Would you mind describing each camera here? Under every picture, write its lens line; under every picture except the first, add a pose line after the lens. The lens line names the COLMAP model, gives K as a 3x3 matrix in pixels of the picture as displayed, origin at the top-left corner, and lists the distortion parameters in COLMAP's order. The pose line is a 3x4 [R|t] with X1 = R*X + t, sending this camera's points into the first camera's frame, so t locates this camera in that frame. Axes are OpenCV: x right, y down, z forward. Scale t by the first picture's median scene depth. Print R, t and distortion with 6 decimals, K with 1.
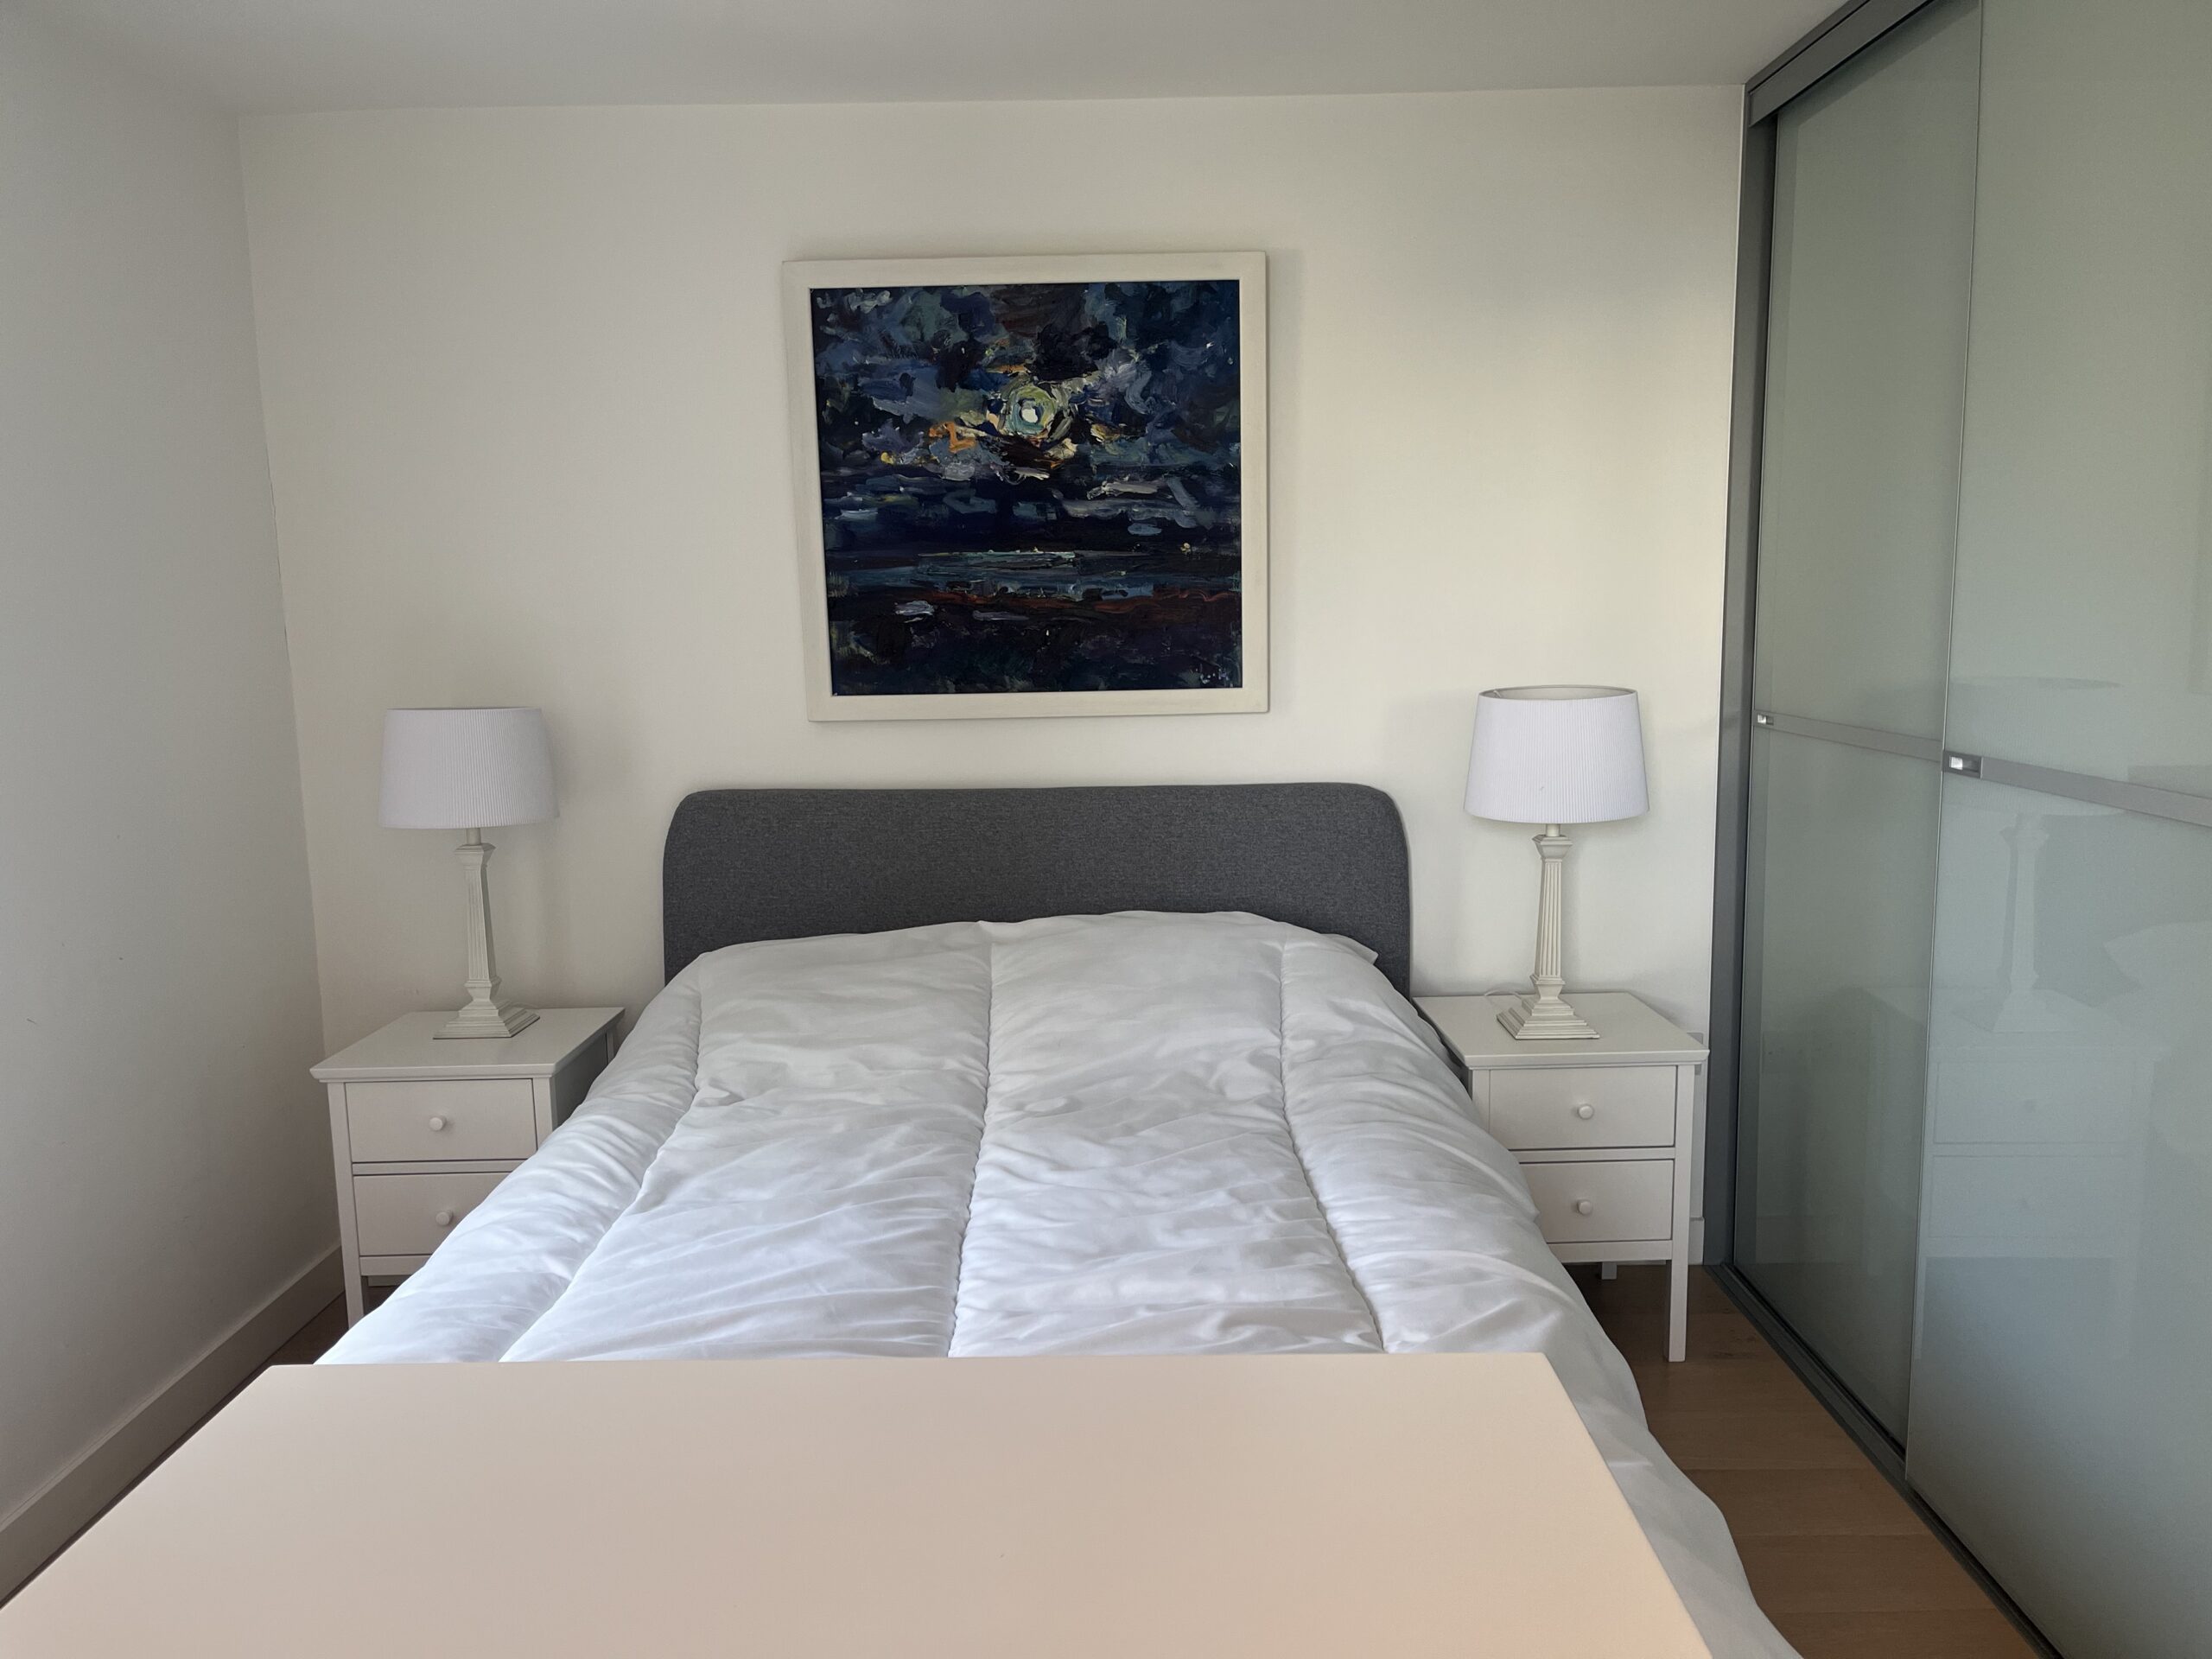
lens RADIAL K [[1669.1, 0, 1108.4], [0, 1669.1, 842.6], [0, 0, 1]] dist [0.047432, -0.067727]
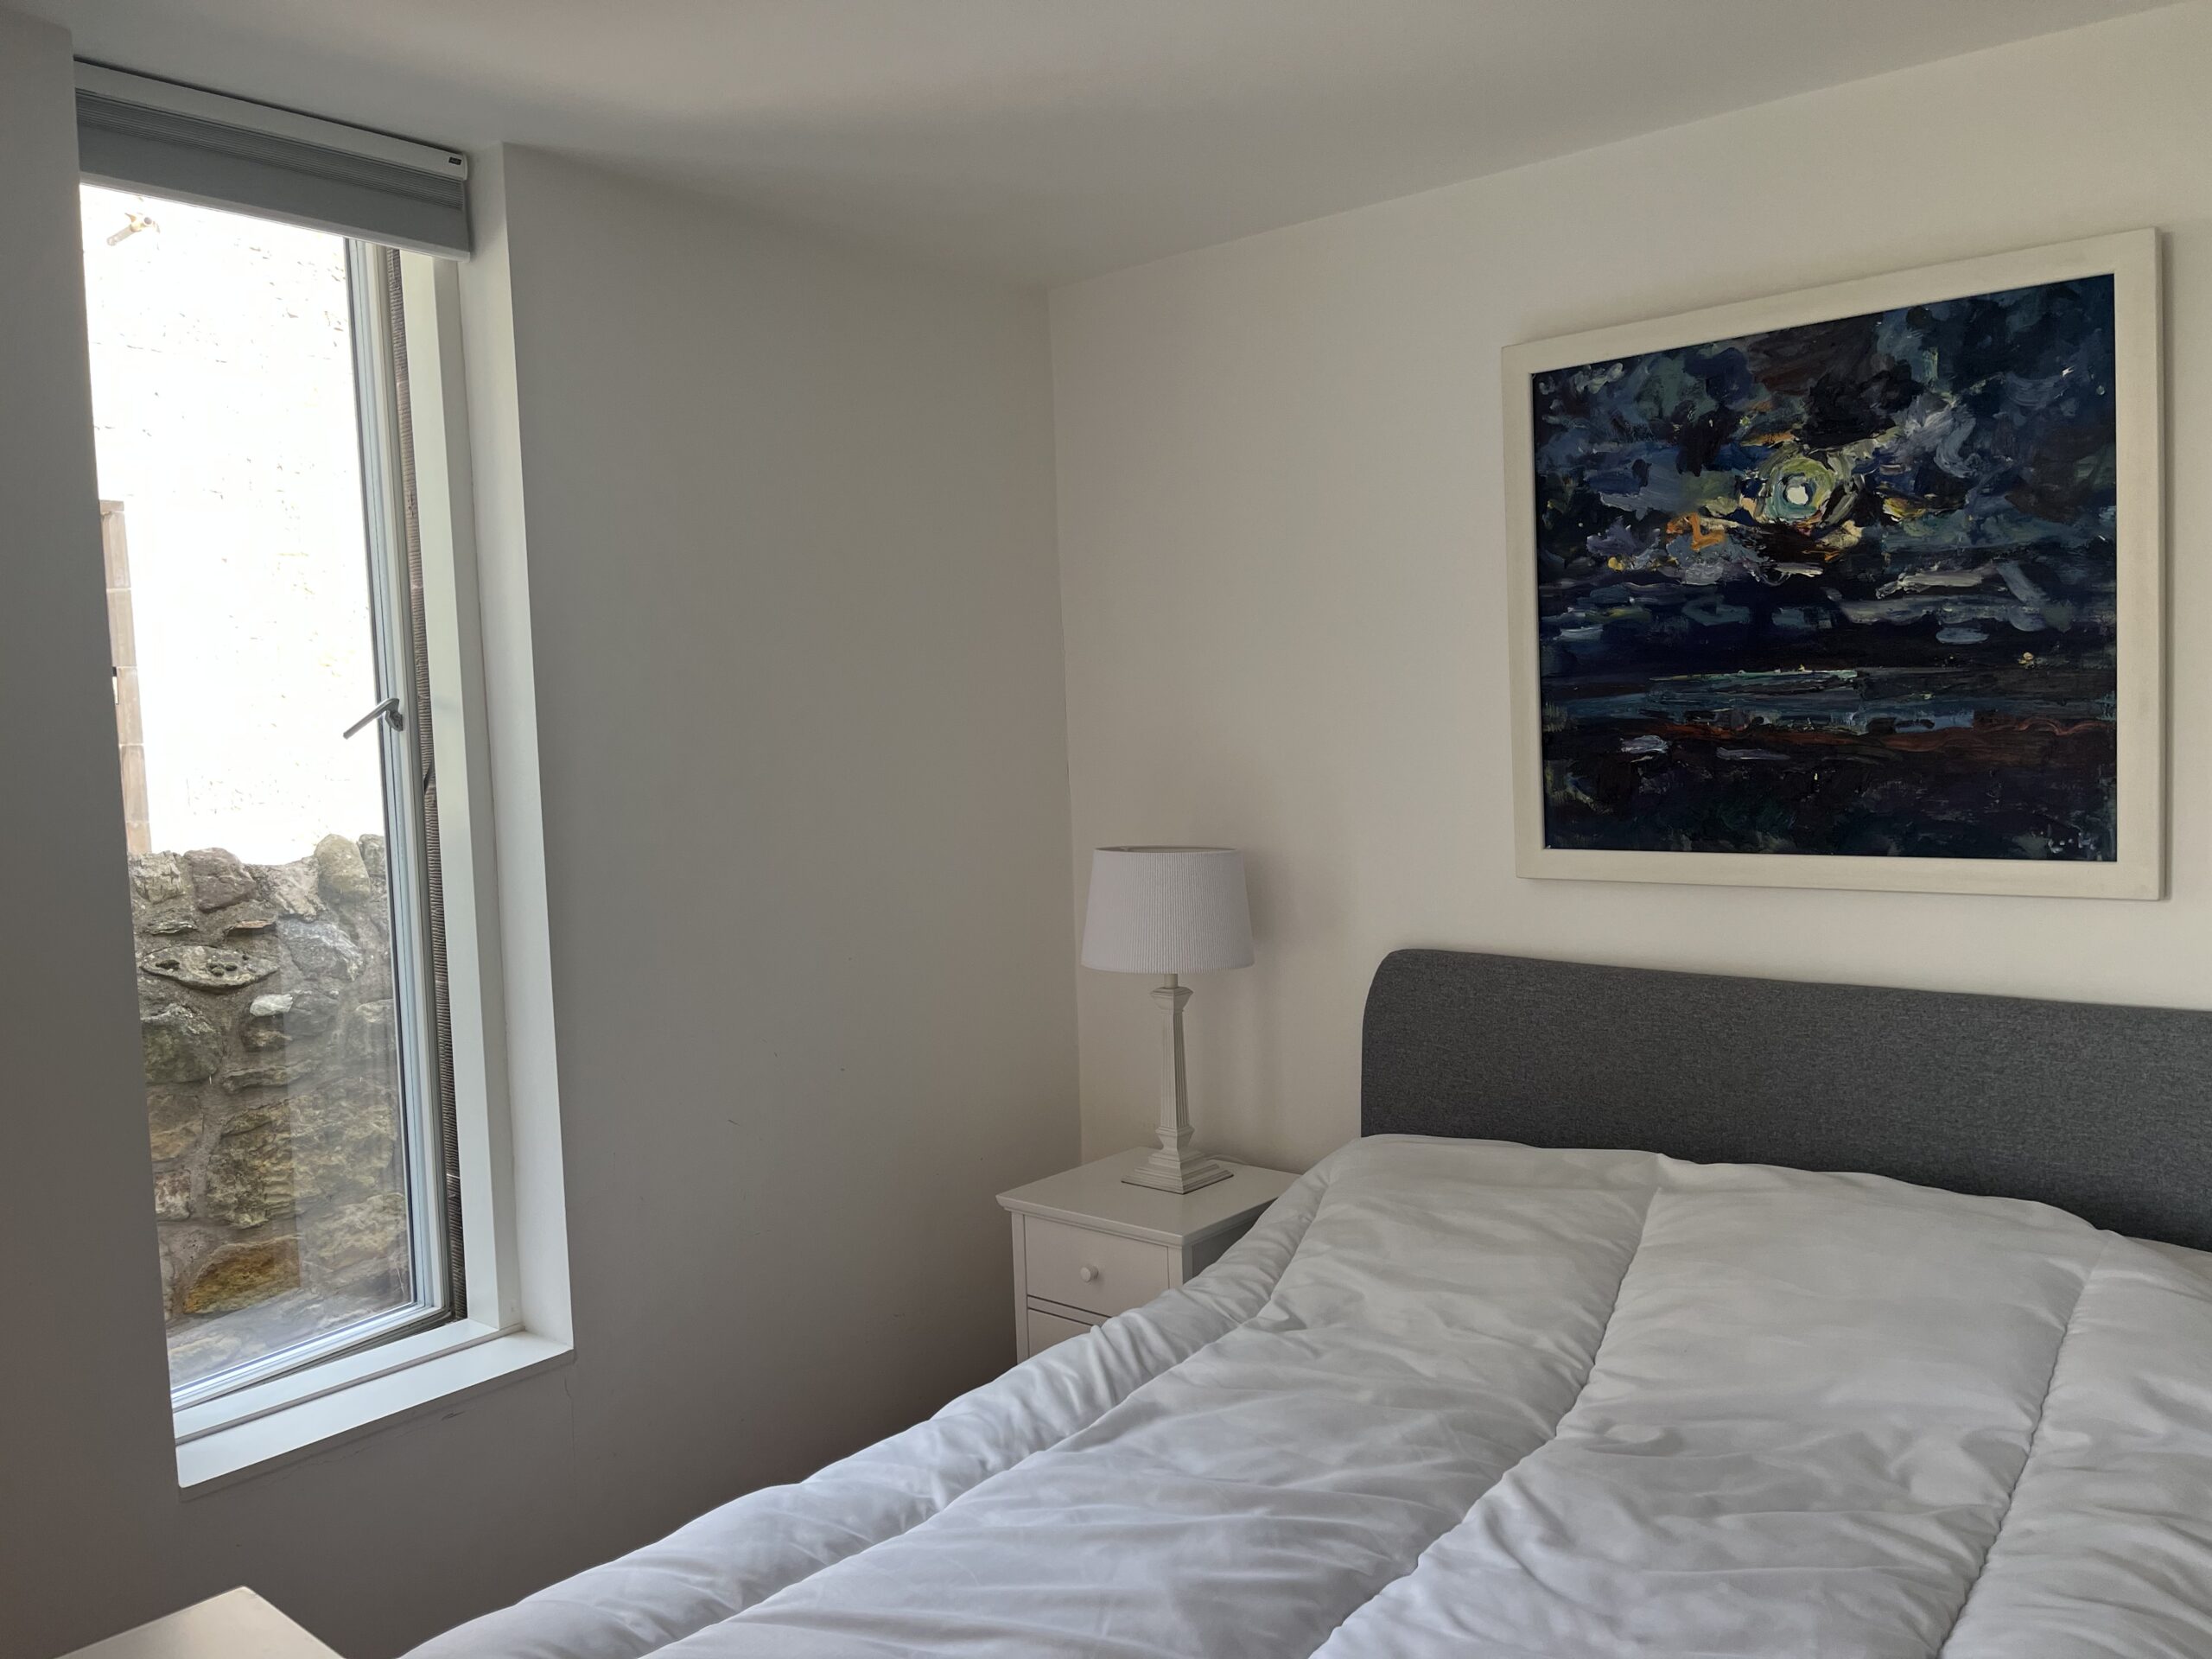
lens RADIAL K [[1669.1, 0, 1094.4], [0, 1669.1, 822.5], [0, 0, 1]] dist [0.047432, -0.067727]
pose [[0.763202, 0.032144, -0.645360, 0.209908], [-0.072649, 0.996698, -0.036272, -0.055781], [0.642063, 0.074567, 0.763017, 0.222429]]
